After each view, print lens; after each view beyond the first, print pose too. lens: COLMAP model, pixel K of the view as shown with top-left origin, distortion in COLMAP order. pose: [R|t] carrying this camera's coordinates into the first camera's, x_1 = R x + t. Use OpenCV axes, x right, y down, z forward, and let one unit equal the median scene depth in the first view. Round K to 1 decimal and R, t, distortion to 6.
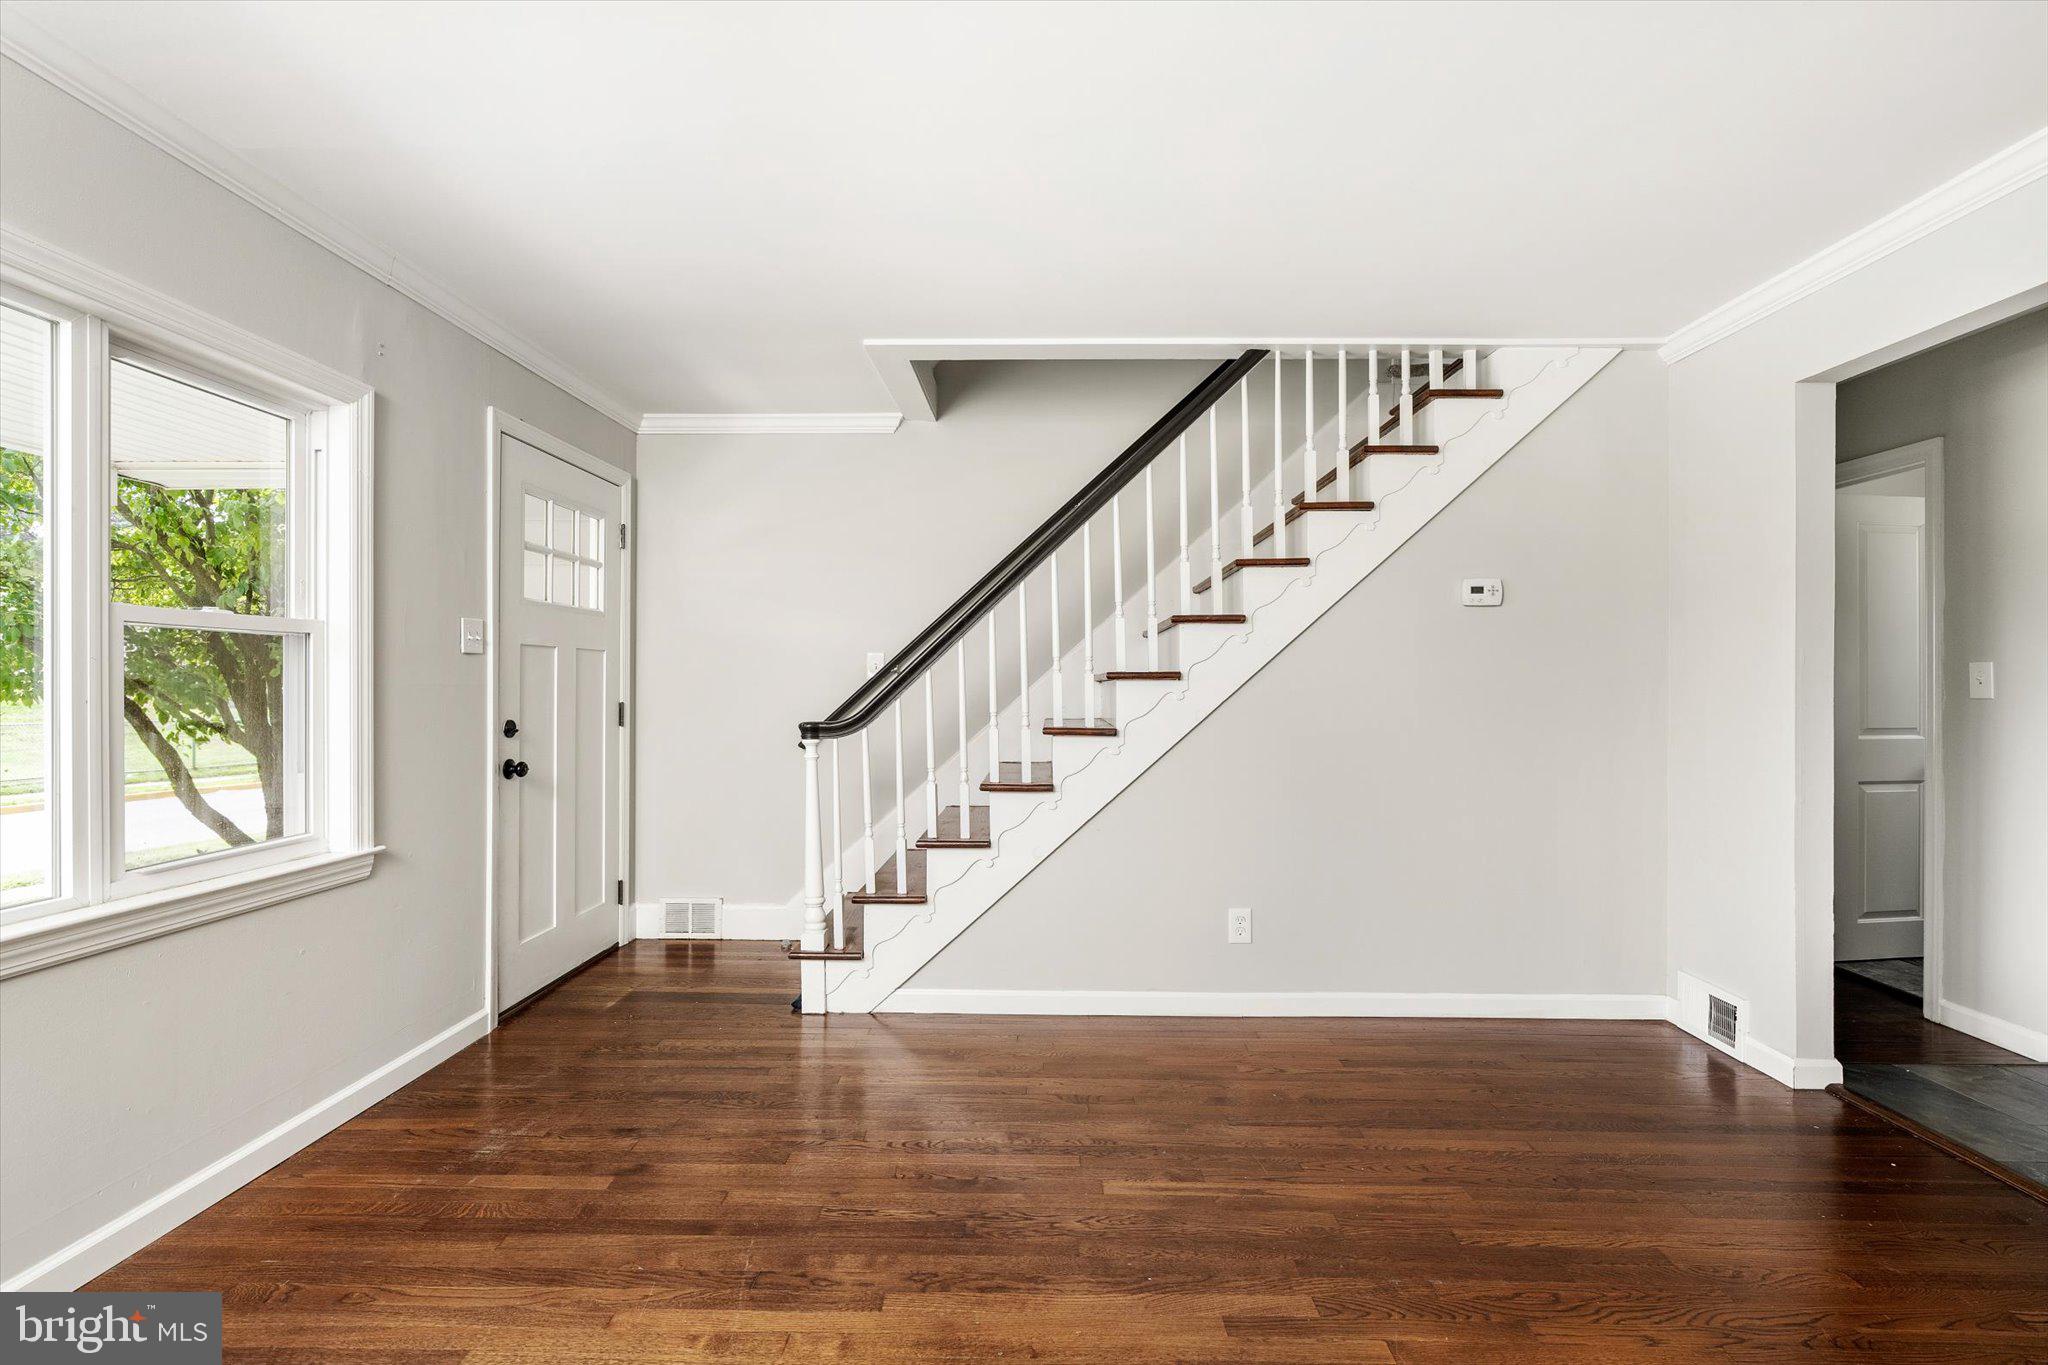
lens RADIAL K [[954.1, 0, 1042.2], [0, 954.1, 687.1], [0, 0, 1]] dist [0.000571, 0.000875]
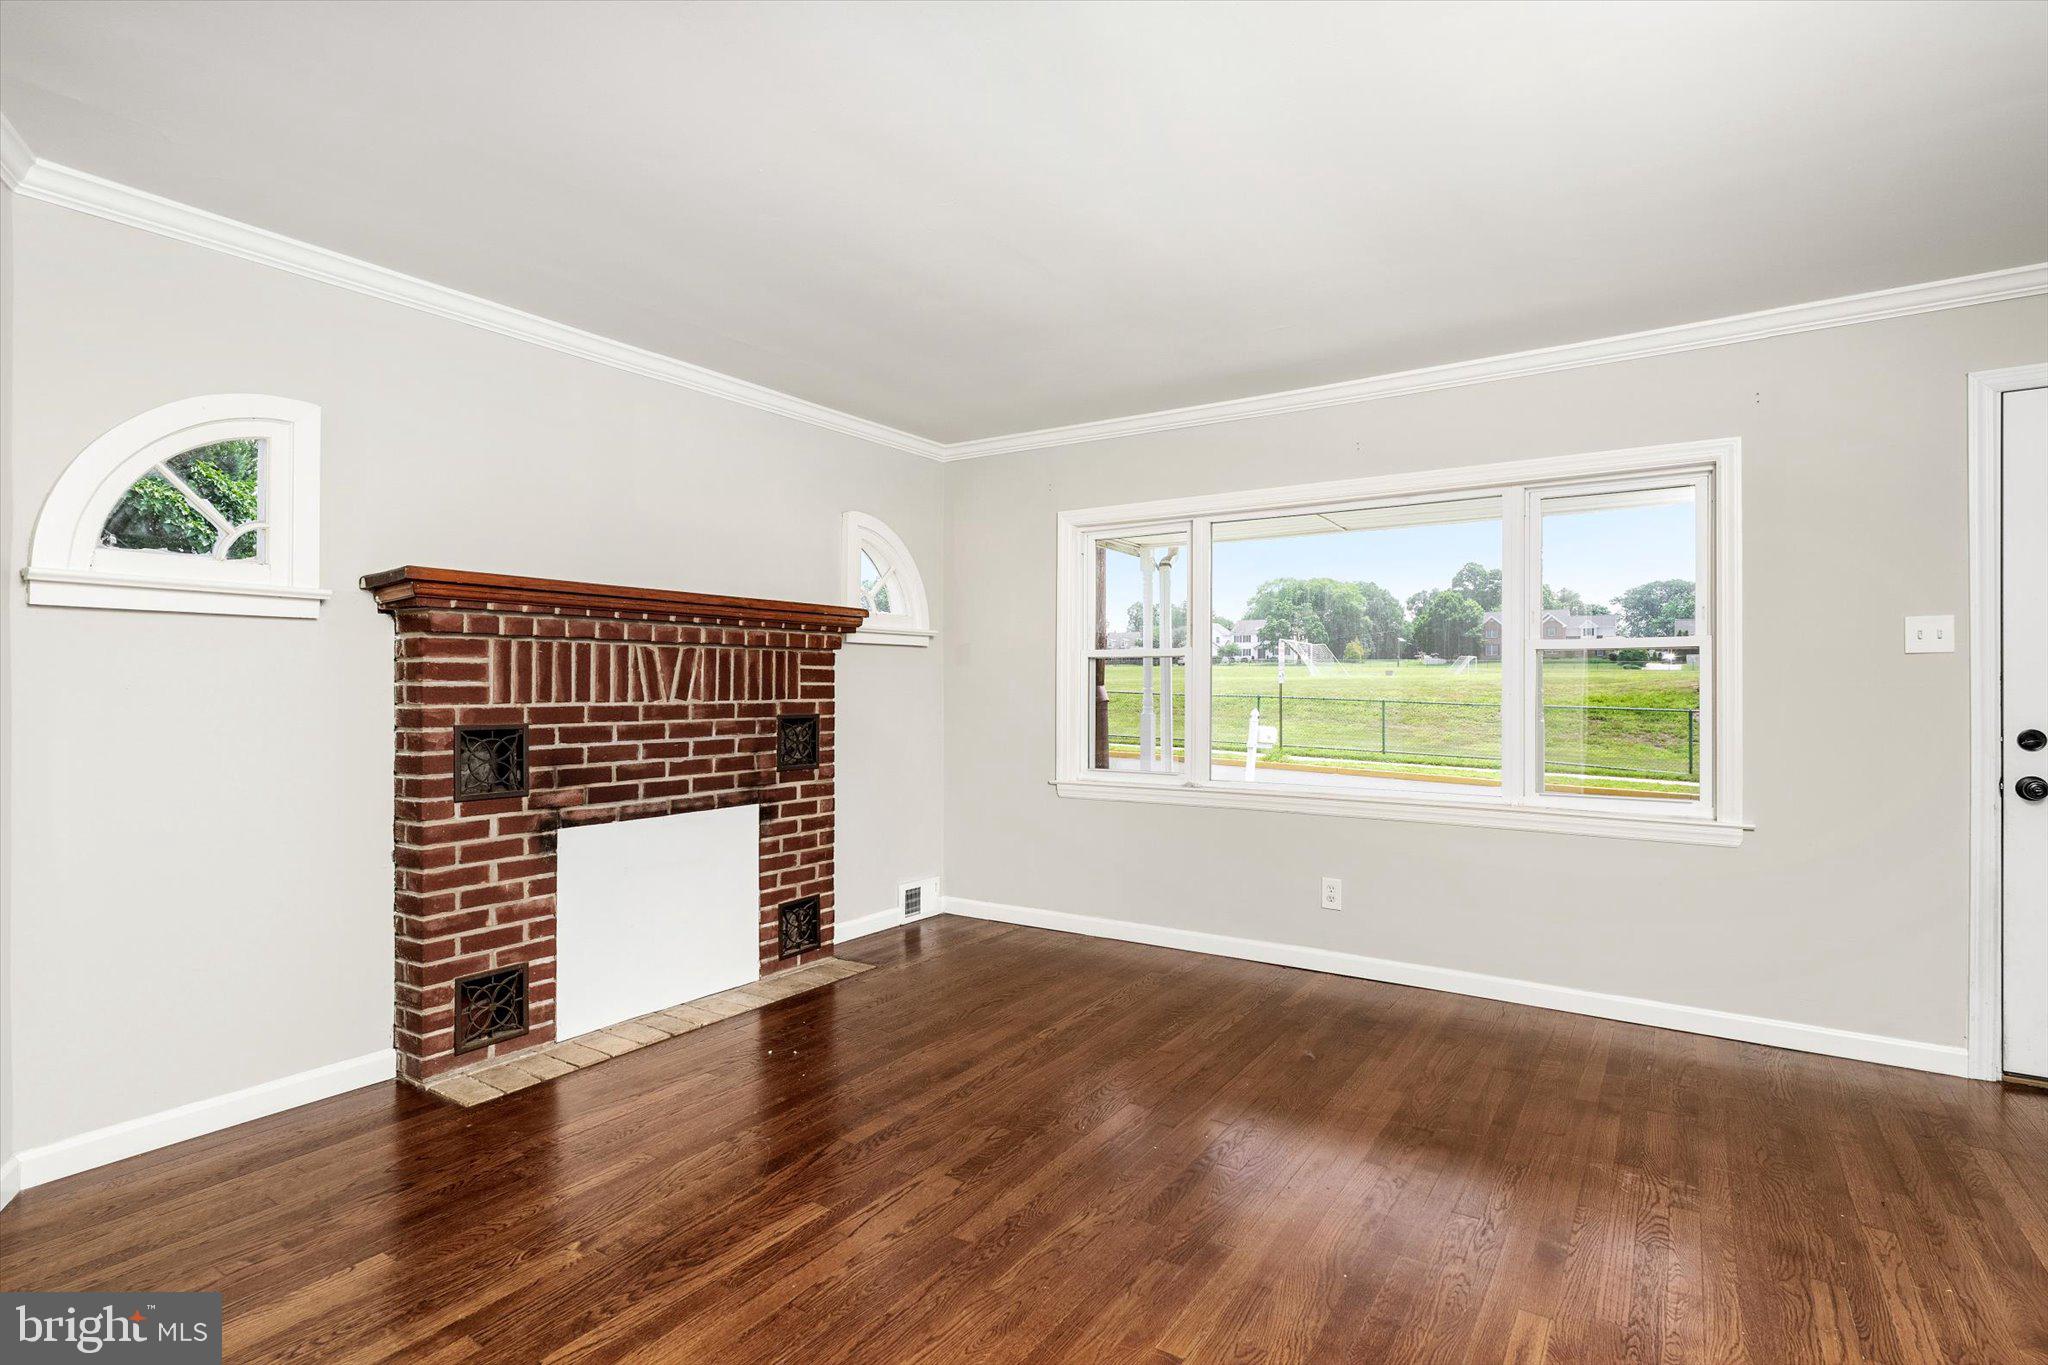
lens RADIAL K [[1019.6, 0, 1024.0], [0, 1019.6, 682.5], [0, 0, 1]] dist [0.000796, 0.000276]
pose [[-0.541018, 0.004128, -0.841001, 0.688708], [-0.001083, 0.999984, 0.005605, -0.011958], [0.841011, 0.003943, -0.541004, 0.743389]]
